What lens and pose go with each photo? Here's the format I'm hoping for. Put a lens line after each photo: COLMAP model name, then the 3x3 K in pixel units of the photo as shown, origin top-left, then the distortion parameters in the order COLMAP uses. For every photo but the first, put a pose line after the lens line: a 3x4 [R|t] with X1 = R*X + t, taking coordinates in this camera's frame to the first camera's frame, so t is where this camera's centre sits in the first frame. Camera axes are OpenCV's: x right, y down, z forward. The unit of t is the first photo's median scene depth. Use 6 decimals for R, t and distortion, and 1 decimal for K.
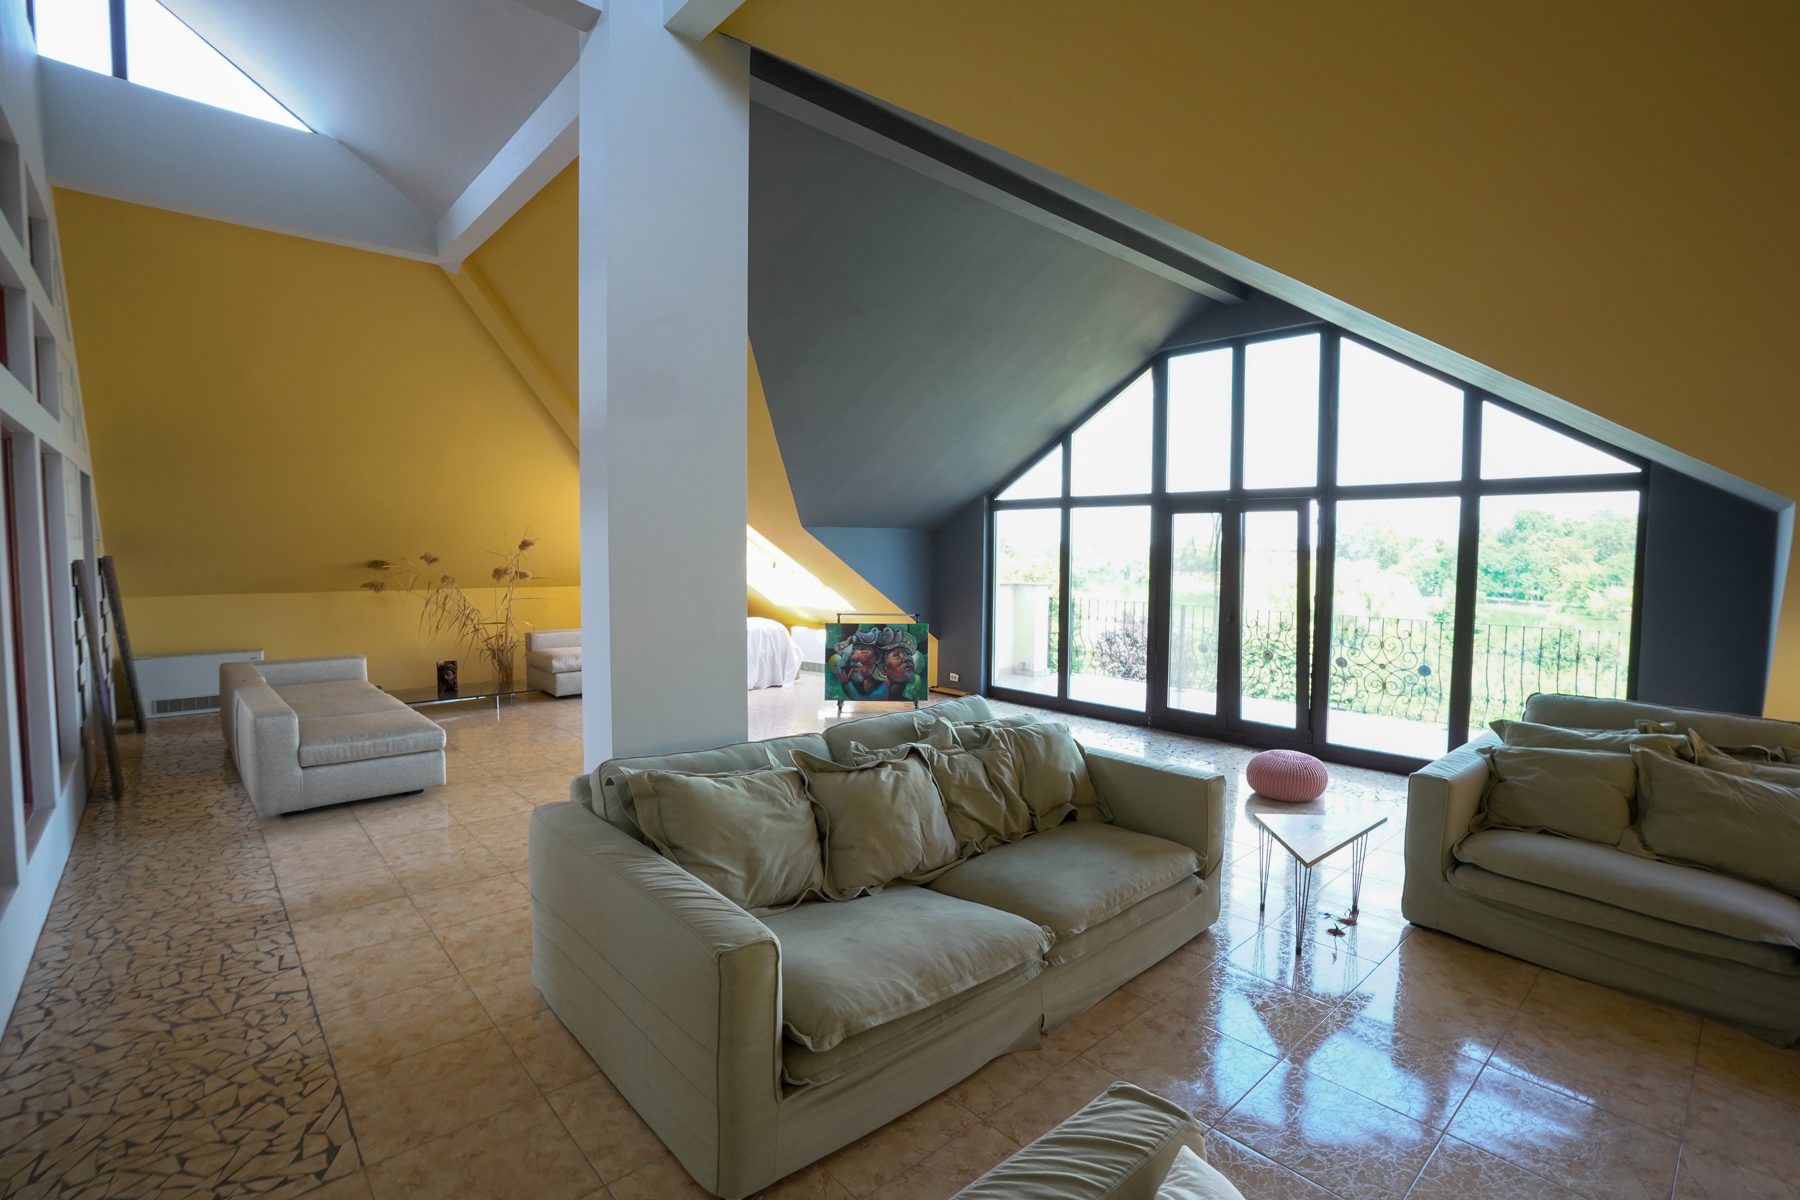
lens RADIAL K [[821.0, 0, 900.0], [0, 821.0, 600.0], [0, 0, 1]] dist [-0.054024, 0.018285]
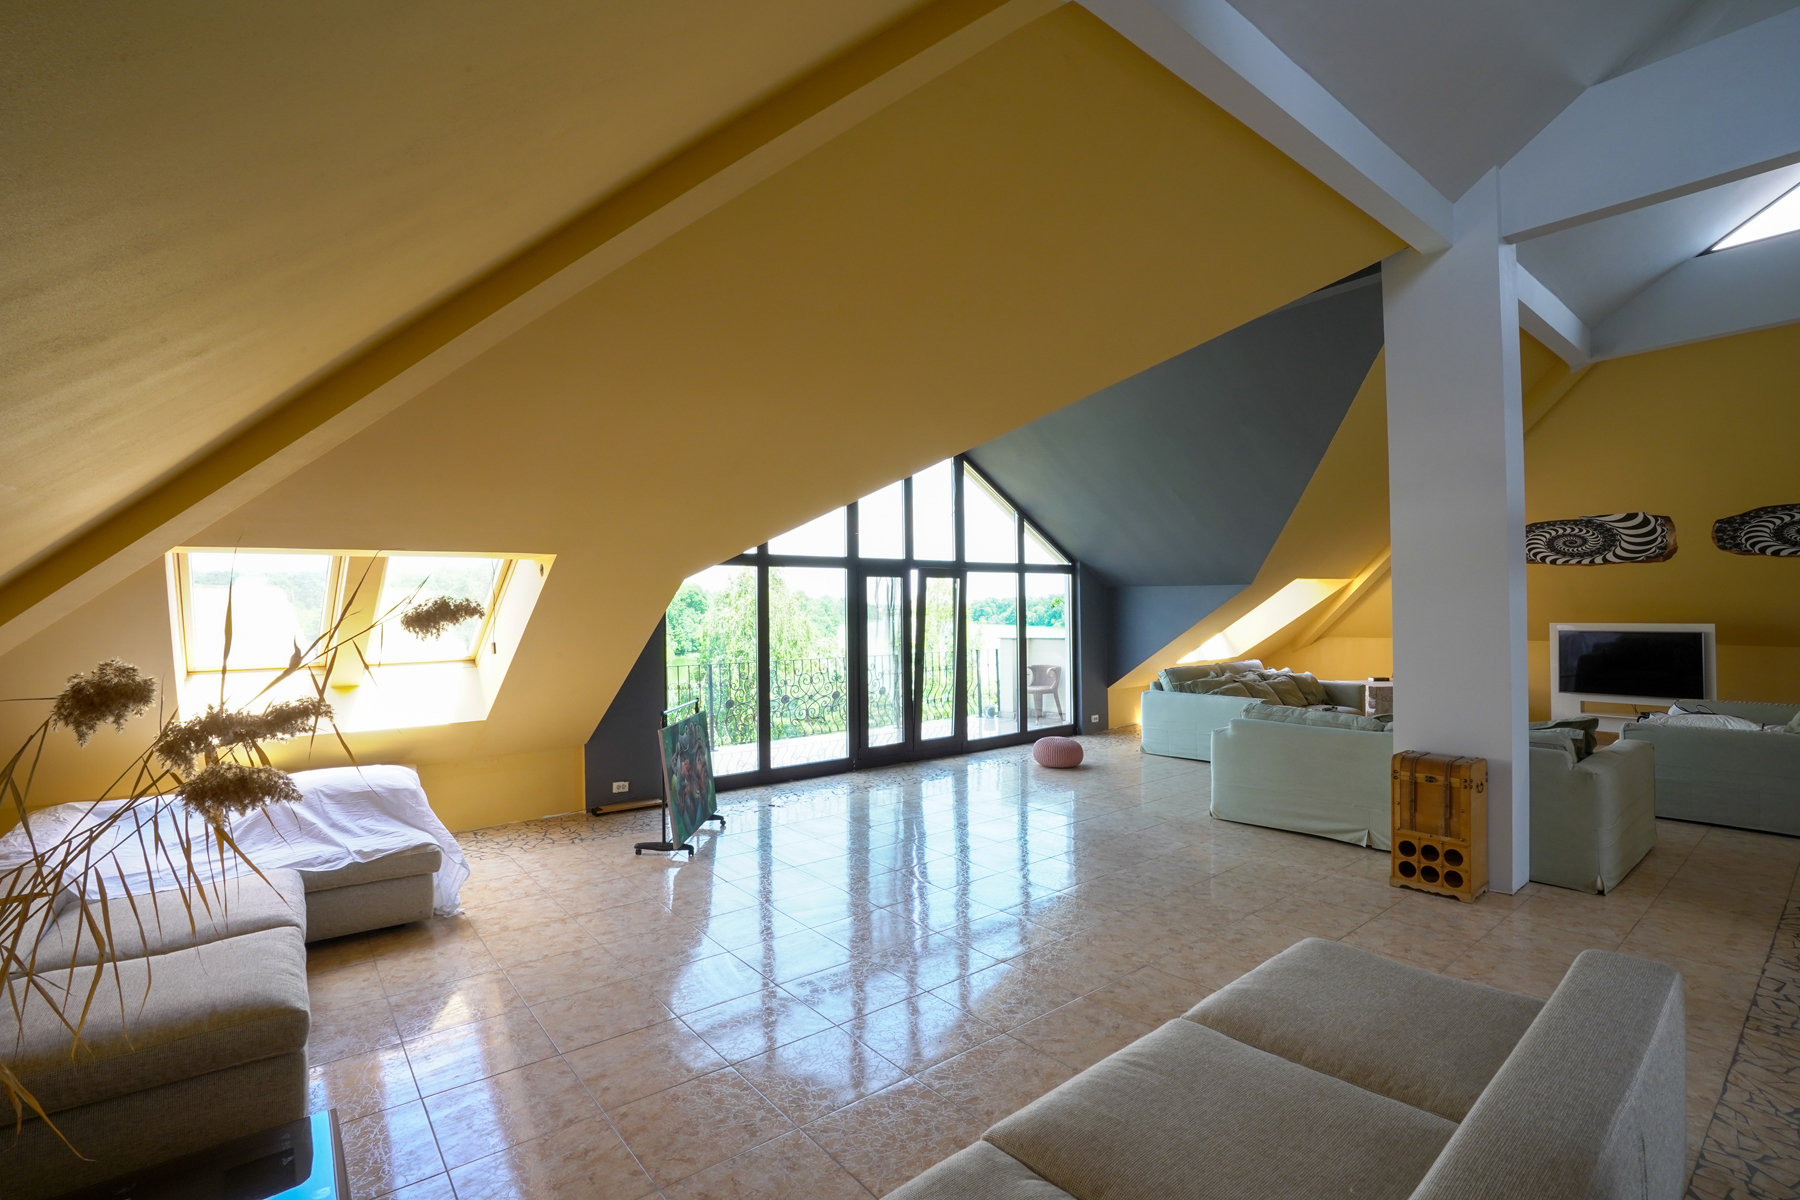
lens RADIAL K [[821.0, 0, 900.0], [0, 821.0, 600.0], [0, 0, 1]] dist [-0.054024, 0.018285]
pose [[0.063618, 0.005821, 0.997957, -0.818118], [0.071744, 0.997369, -0.010391, -0.057828], [-0.995392, 0.072258, 0.063033, 0.886346]]
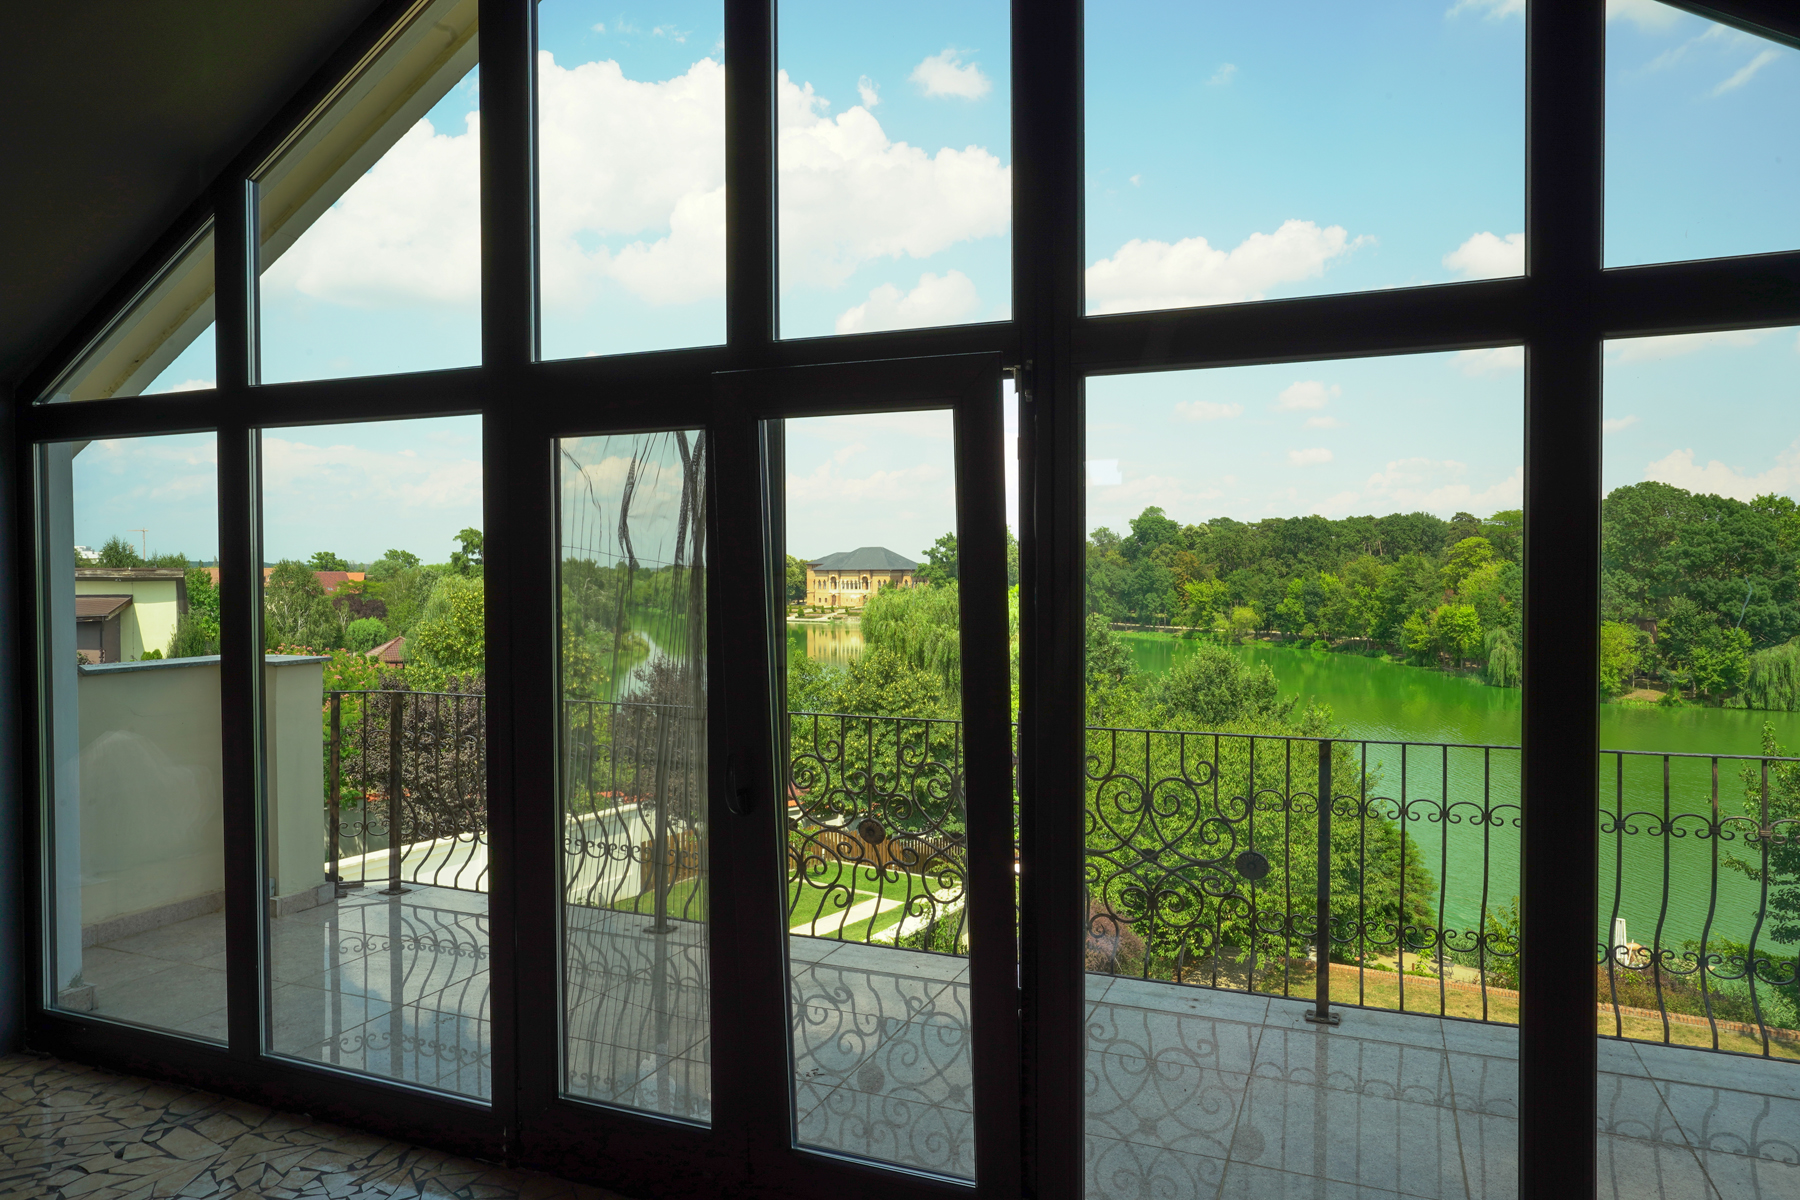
lens RADIAL K [[1159.6, 0, 900.0], [0, 1159.6, 600.0], [0, 0, 1]] dist [-0.022549, 0.047614]
pose [[0.898640, -0.021106, 0.438178, 0.263278], [0.037452, 0.998886, -0.028695, -0.030524], [-0.437085, 0.042198, 0.898430, 0.577458]]
